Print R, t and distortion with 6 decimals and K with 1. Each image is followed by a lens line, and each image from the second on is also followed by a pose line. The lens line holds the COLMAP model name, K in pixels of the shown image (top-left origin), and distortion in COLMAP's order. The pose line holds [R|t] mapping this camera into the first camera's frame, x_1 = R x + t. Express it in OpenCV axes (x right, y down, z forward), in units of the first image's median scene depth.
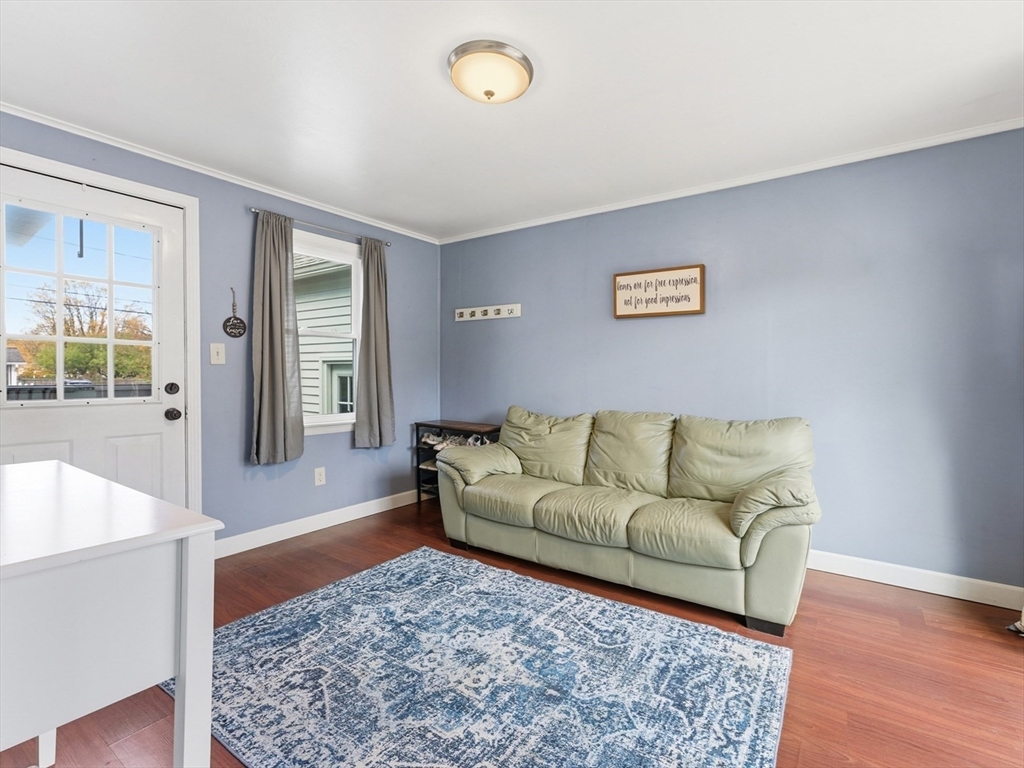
lens RADIAL K [[480.4, 0, 536.8], [0, 480.4, 380.8], [0, 0, 1]] dist [-0.053229, 0.049176]
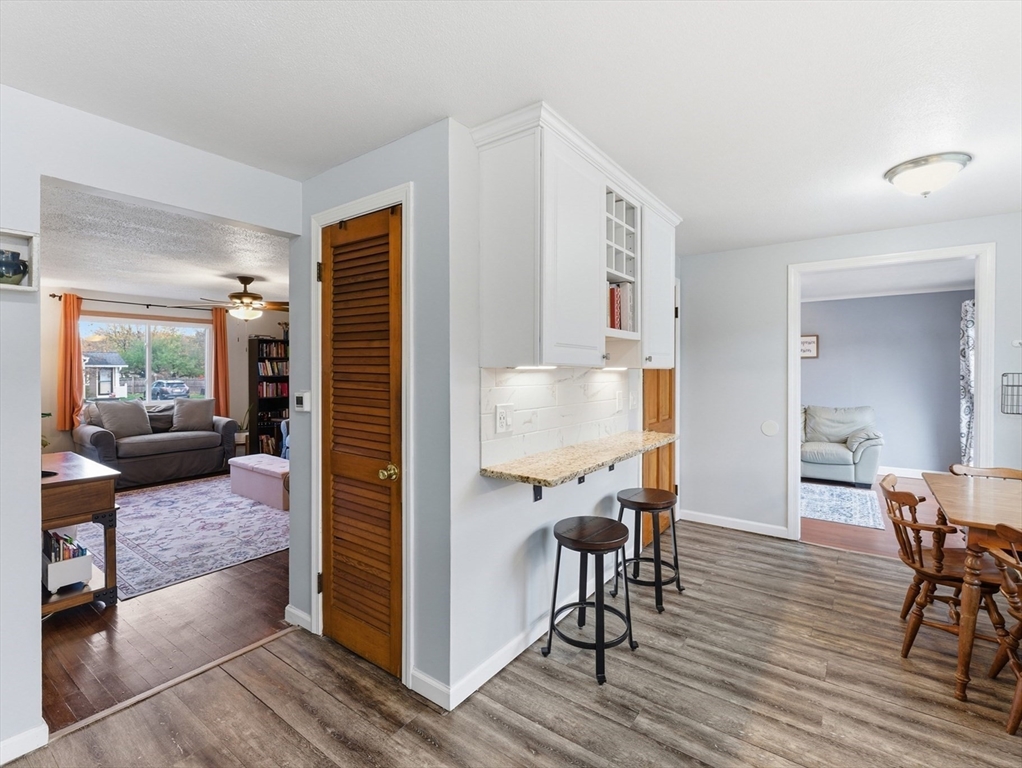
lens RADIAL K [[470.3, 0, 539.5], [0, 470.3, 373.1], [0, 0, 1]] dist [0.001177, 0.000043]
pose [[0.999924, -0.004557, -0.011494, -1.293731], [0.004446, 0.999944, -0.009639, -0.087084], [0.011538, 0.009587, 0.999887, -1.650383]]
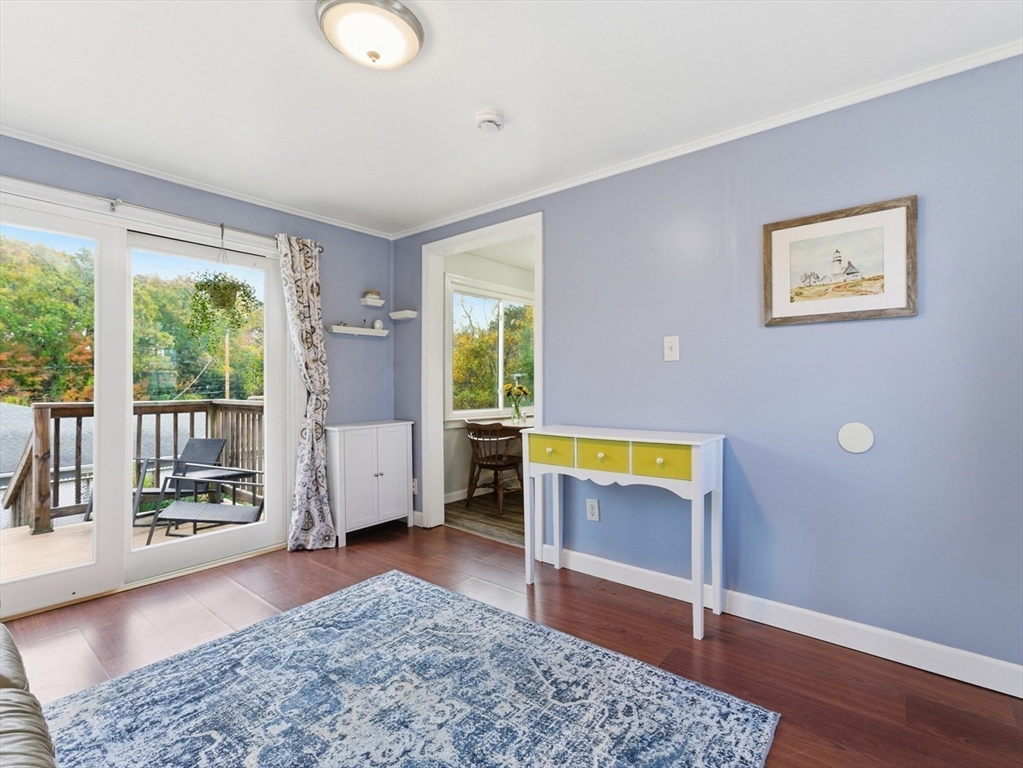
lens RADIAL K [[470.8, 0, 560.1], [0, 470.8, 380.2], [0, 0, 1]] dist [0.003503, 0.001197]
pose [[-0.998759, -0.003452, 0.049686, -0.438068], [-0.002754, 0.999897, 0.014115, -0.027934], [-0.049729, 0.013960, -0.998665, 1.680601]]
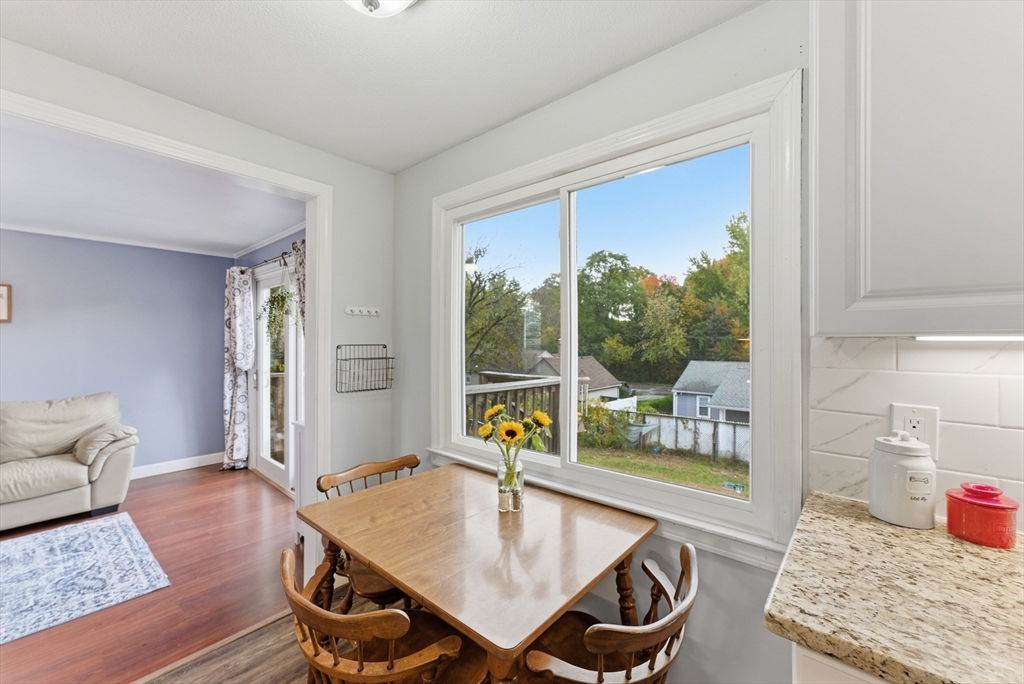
lens RADIAL K [[410.1, 0, 512.8], [0, 410.1, 338.7], [0, 0, 1]] dist [0.002488, 0.000550]
pose [[0.134191, 0.002230, 0.990953, -0.870643], [0.018593, 0.999816, -0.004767, -0.096879], [-0.990781, 0.019064, 0.134125, -0.759964]]
